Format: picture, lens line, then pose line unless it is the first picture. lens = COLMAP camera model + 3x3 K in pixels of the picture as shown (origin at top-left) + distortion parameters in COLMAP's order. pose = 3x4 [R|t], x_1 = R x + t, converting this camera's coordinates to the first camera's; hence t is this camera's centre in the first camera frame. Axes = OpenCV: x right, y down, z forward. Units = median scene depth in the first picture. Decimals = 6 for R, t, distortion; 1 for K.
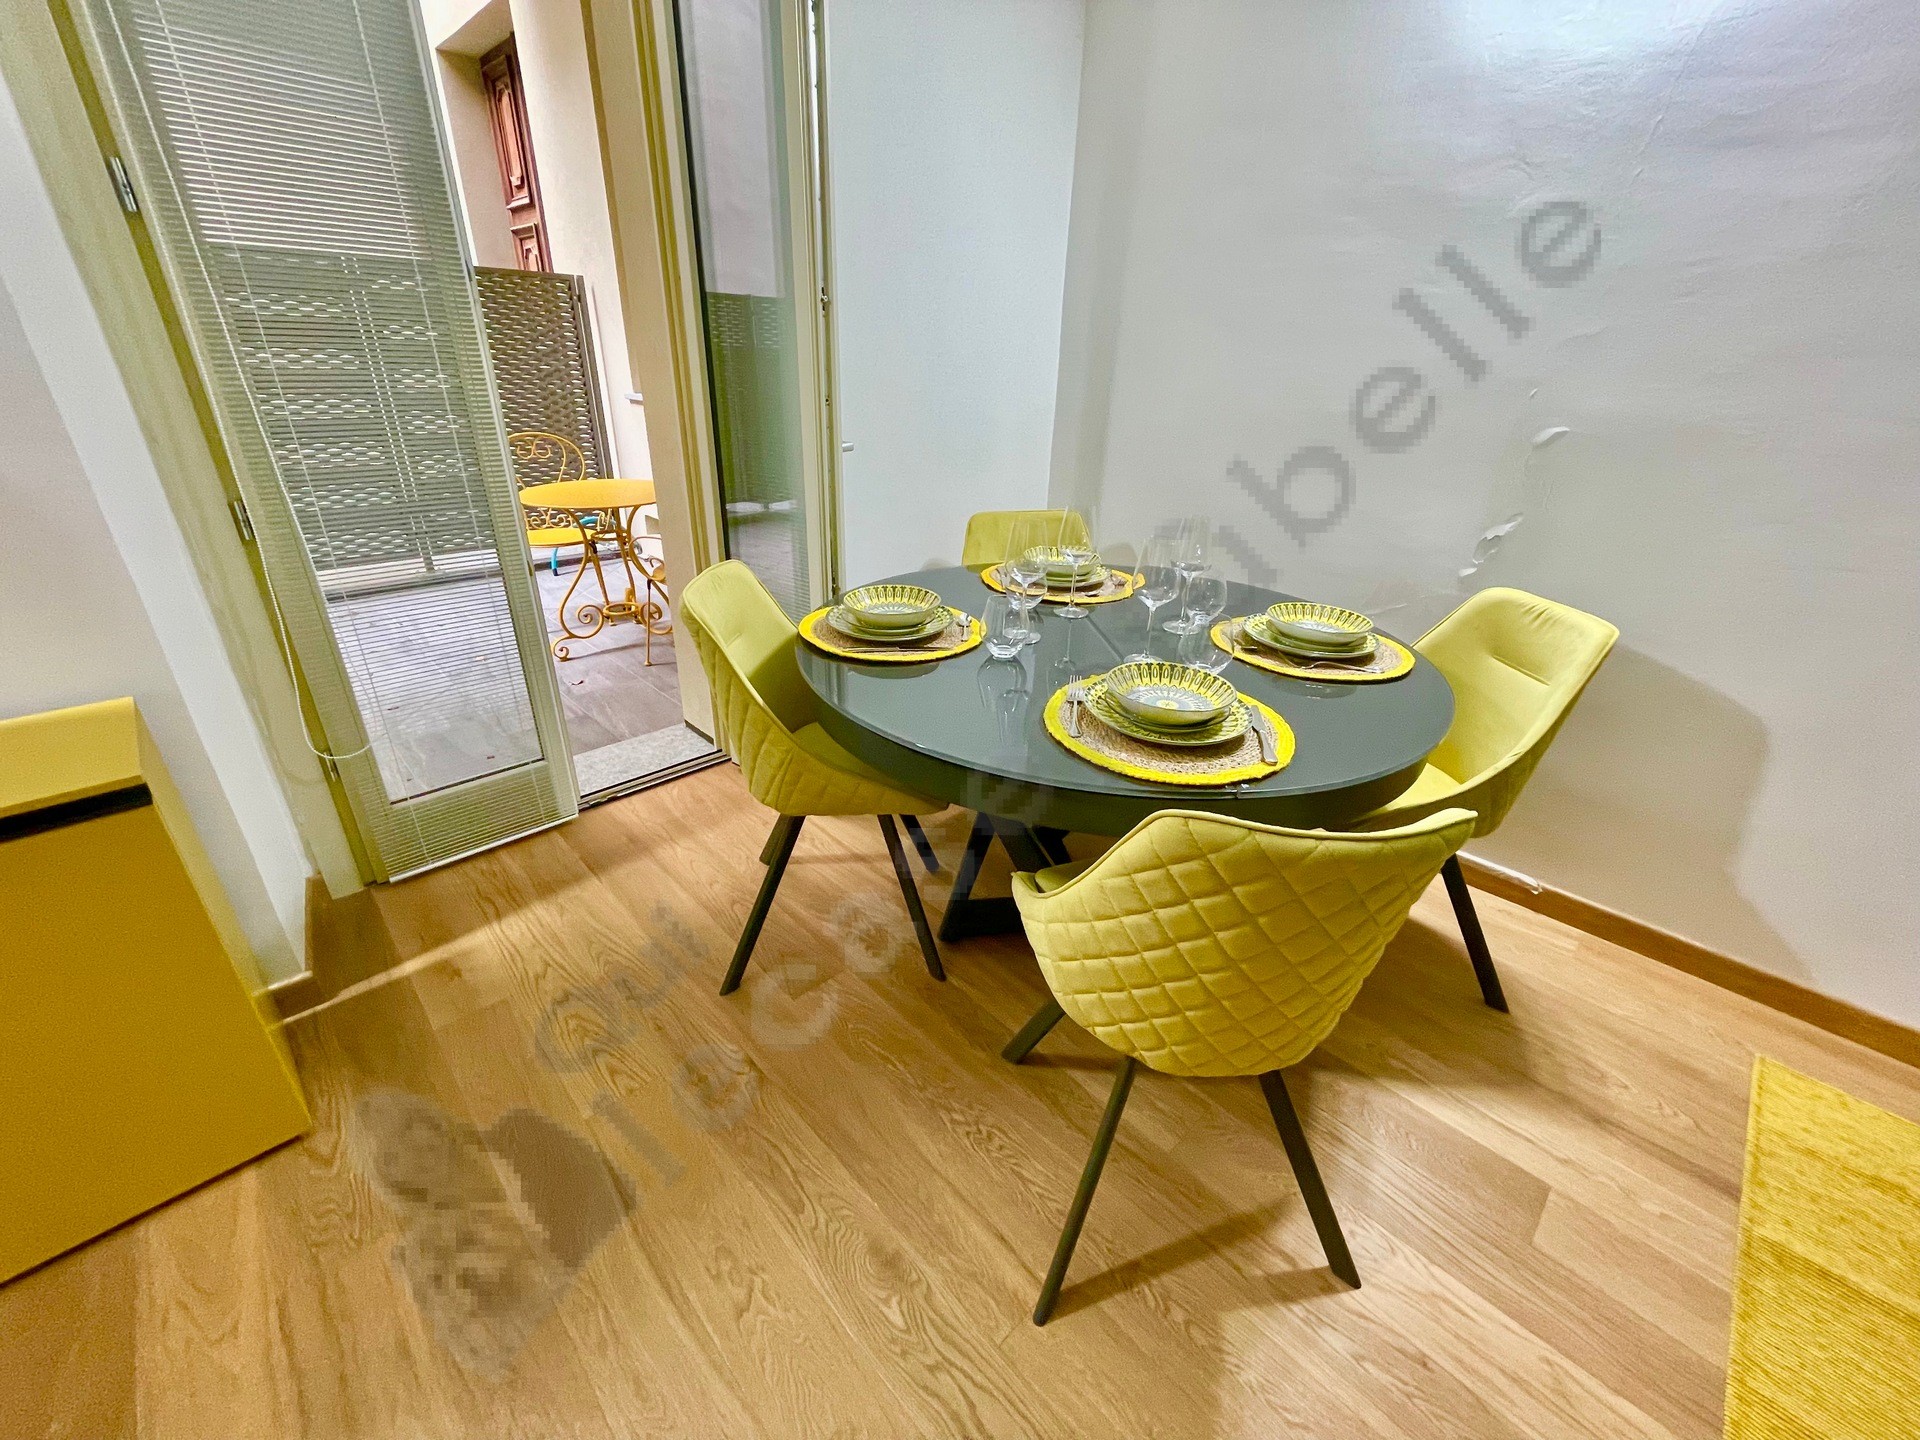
lens RADIAL K [[773.2, 0, 948.9], [0, 773.2, 725.4], [0, 0, 1]] dist [-0.011427, 0.001081]
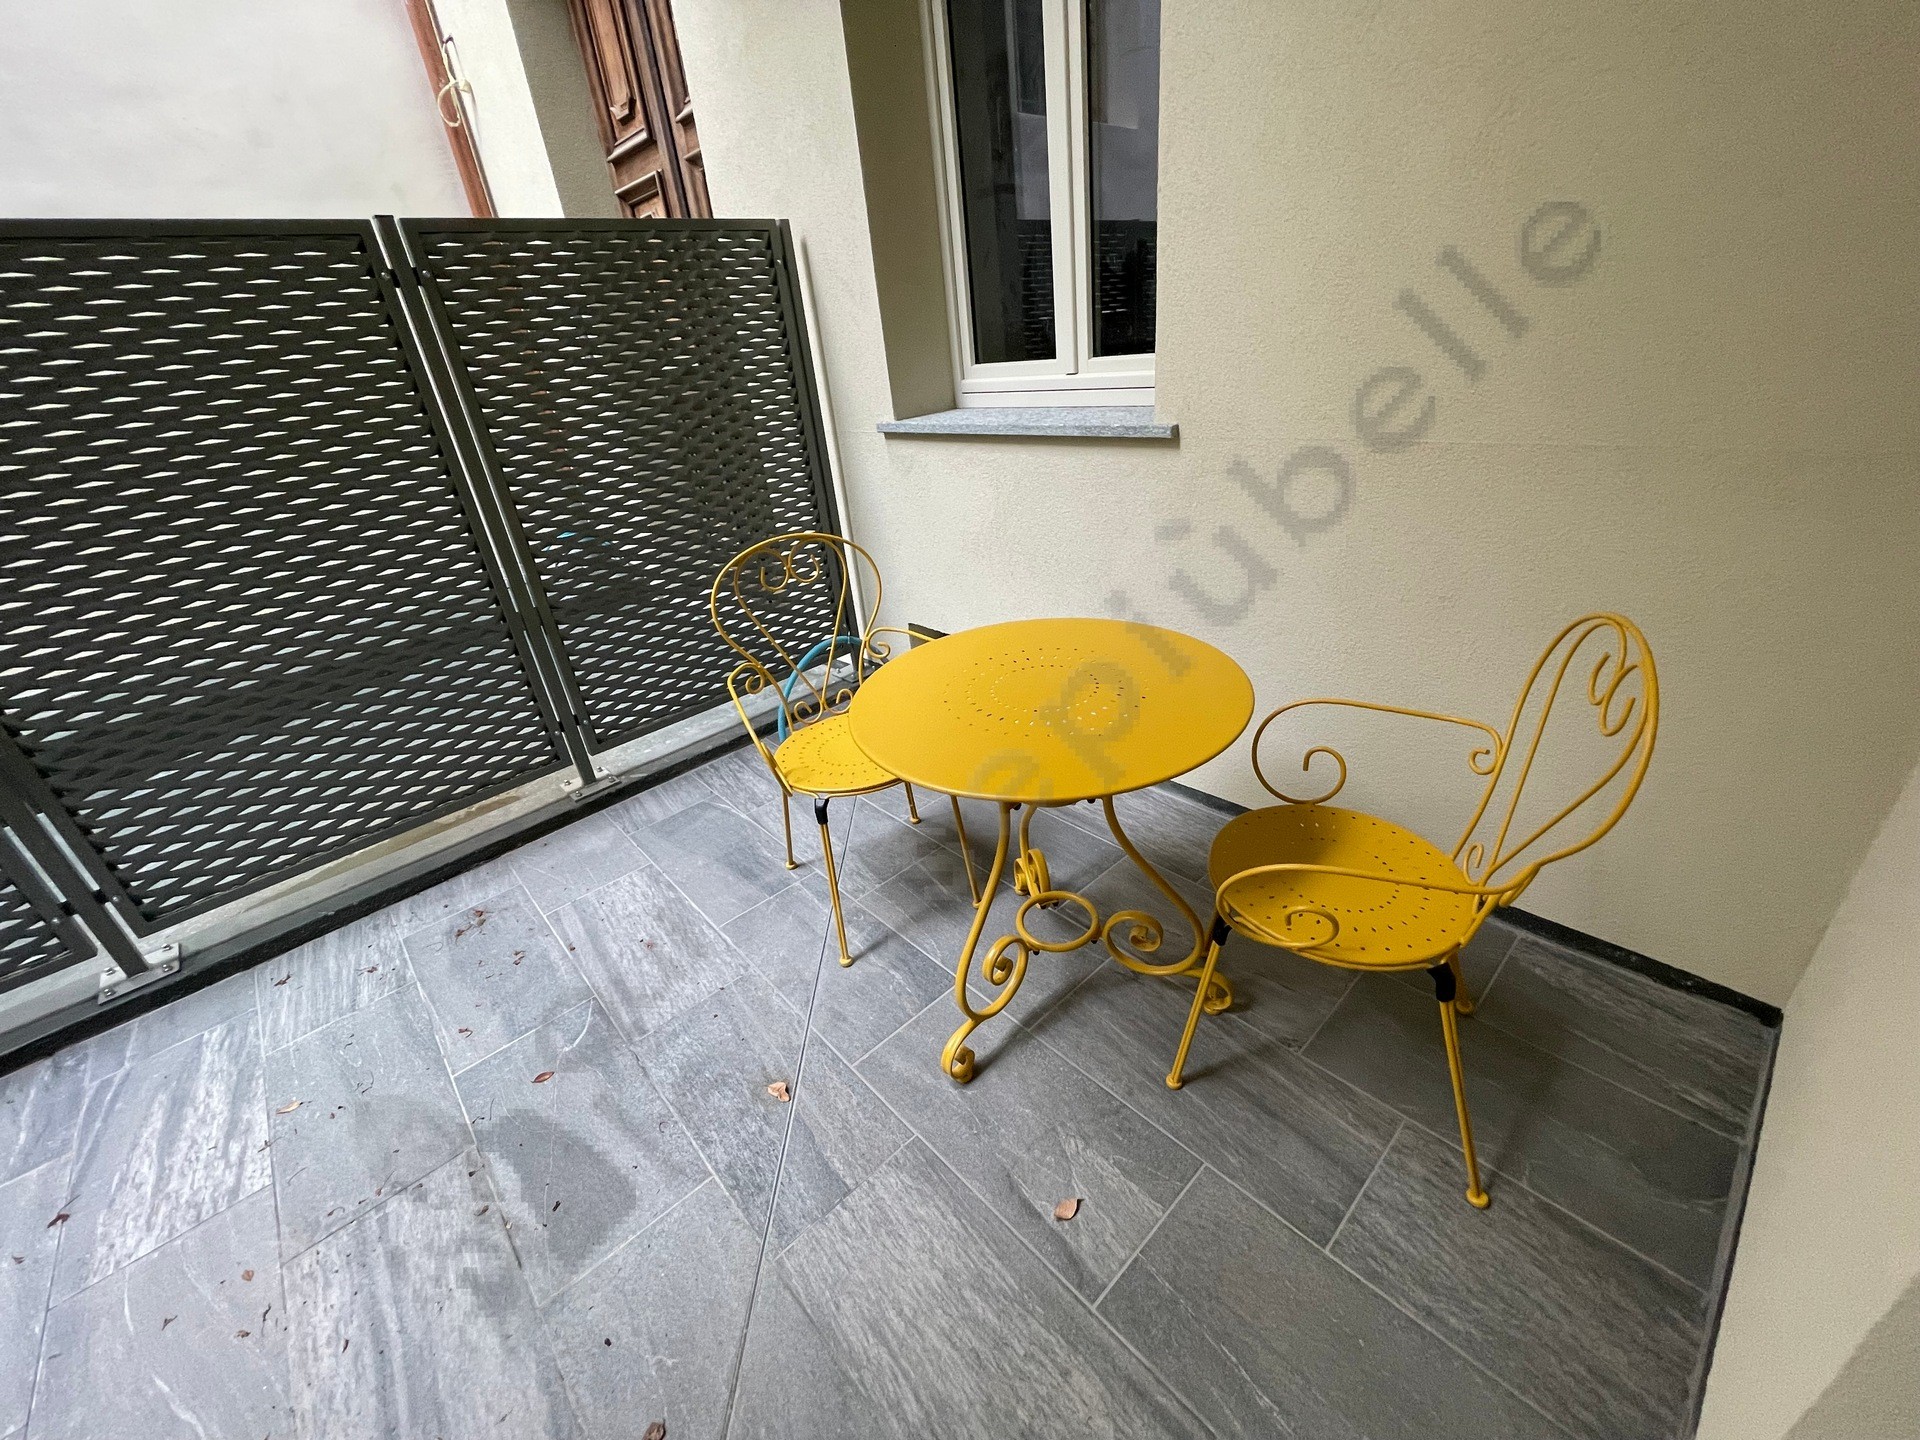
lens RADIAL K [[773.2, 0, 949.3], [0, 773.2, 724.4], [0, 0, 1]] dist [-0.011427, 0.001081]
pose [[0.990810, -0.103049, -0.087616, -0.295119], [0.105406, 0.994170, 0.022698, -0.190160], [0.084766, -0.031725, 0.995896, 0.377078]]
